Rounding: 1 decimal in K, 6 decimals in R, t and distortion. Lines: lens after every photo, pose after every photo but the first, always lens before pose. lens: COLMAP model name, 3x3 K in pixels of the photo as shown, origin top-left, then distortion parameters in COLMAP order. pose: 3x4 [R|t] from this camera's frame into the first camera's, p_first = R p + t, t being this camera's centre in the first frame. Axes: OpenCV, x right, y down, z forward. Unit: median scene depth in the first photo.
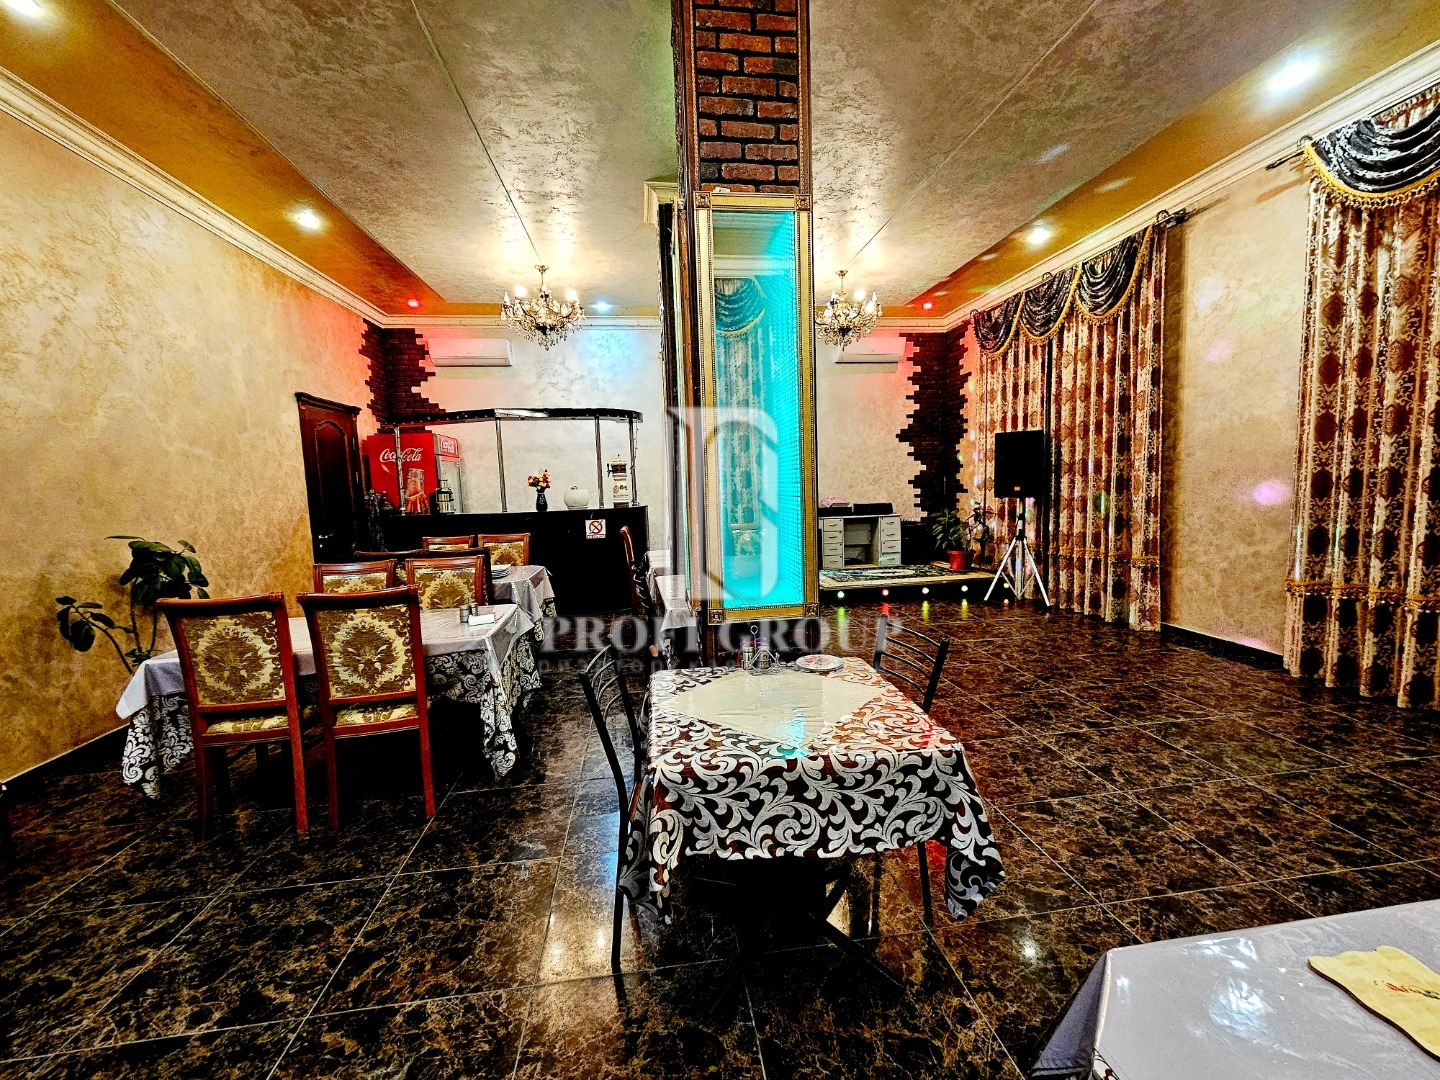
lens RADIAL K [[589.1, 0, 726.1], [0, 589.1, 541.4], [0, 0, 1]] dist [0.002156, -0.000350]
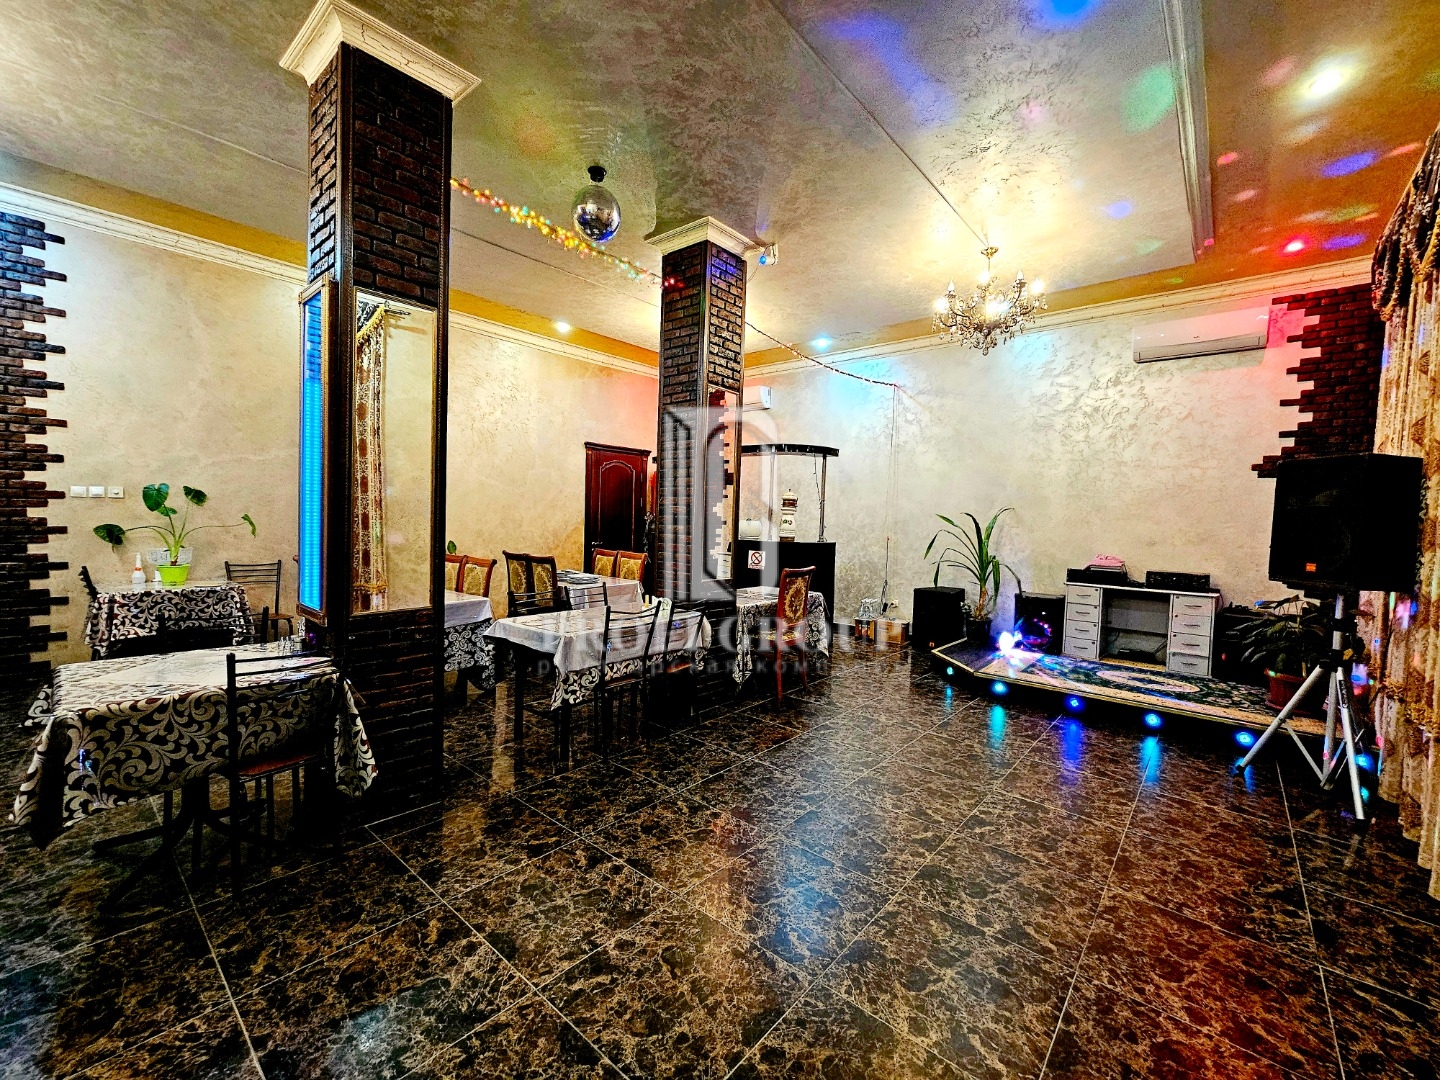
lens RADIAL K [[589.1, 0, 715.9], [0, 589.1, 537.6], [0, 0, 1]] dist [0.002156, -0.000350]
pose [[0.664632, 0.078605, -0.743024, 0.505173], [-0.126423, 0.991943, -0.008147, -0.043500], [0.736397, 0.099351, 0.669215, 0.258615]]
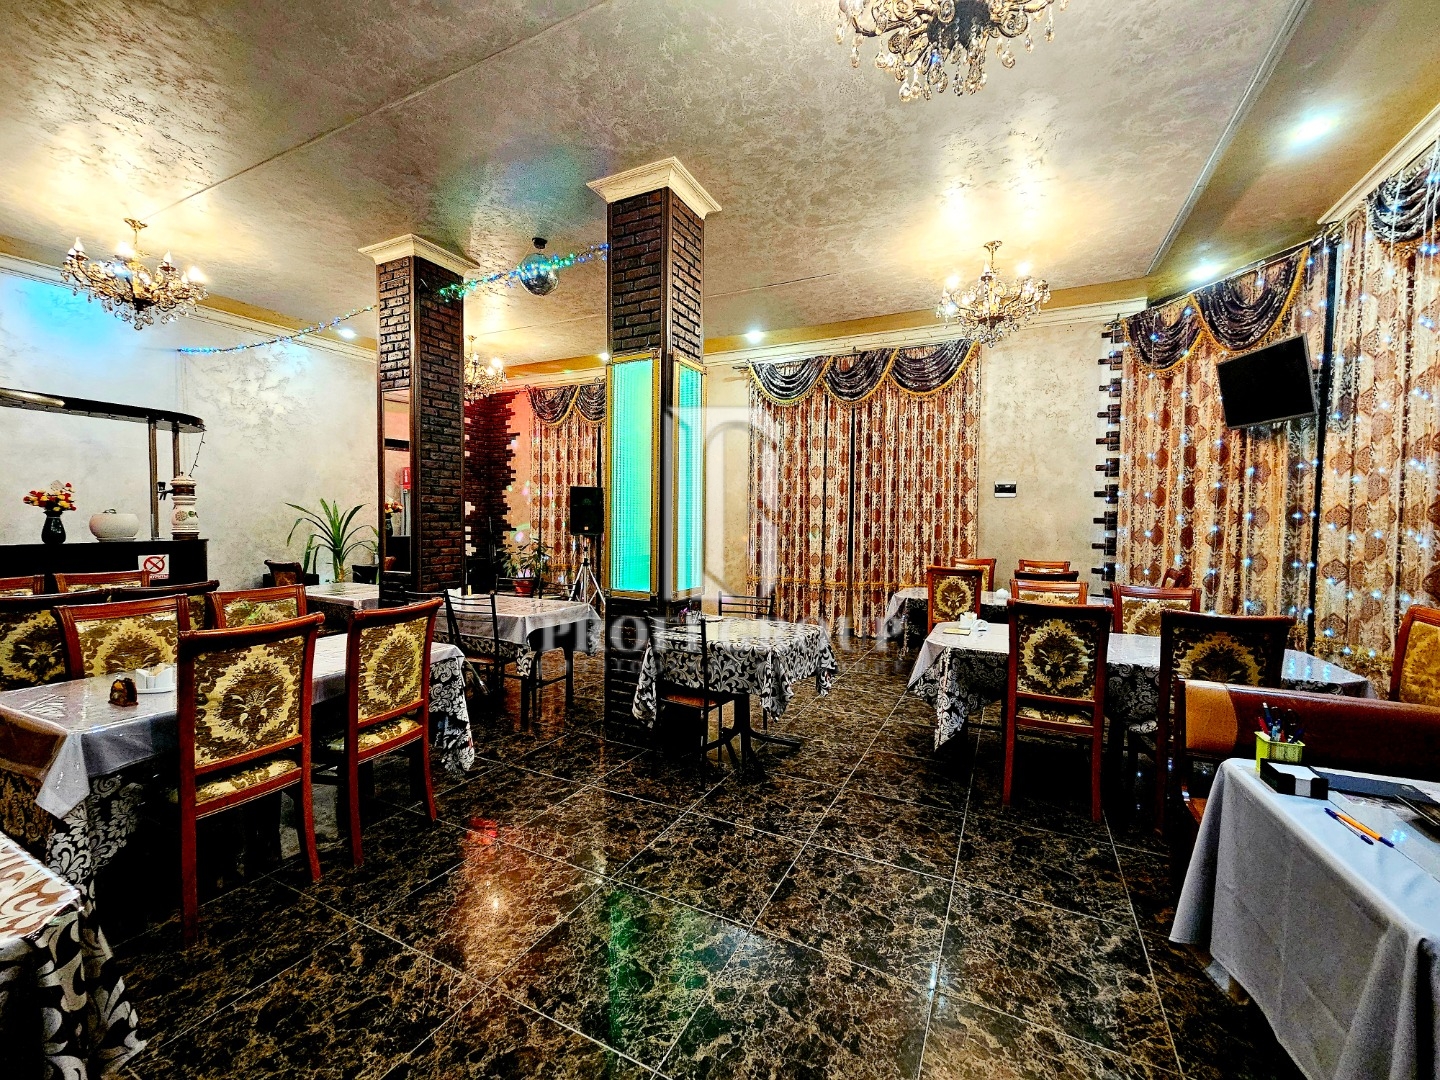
lens RADIAL K [[589.1, 0, 722.0], [0, 589.1, 540.2], [0, 0, 1]] dist [0.002156, -0.000350]
pose [[0.566667, 0.009349, 0.823894, -0.439810], [0.052804, 0.997468, -0.047637, 0.018416], [-0.822253, 0.070499, 0.564739, -0.021347]]
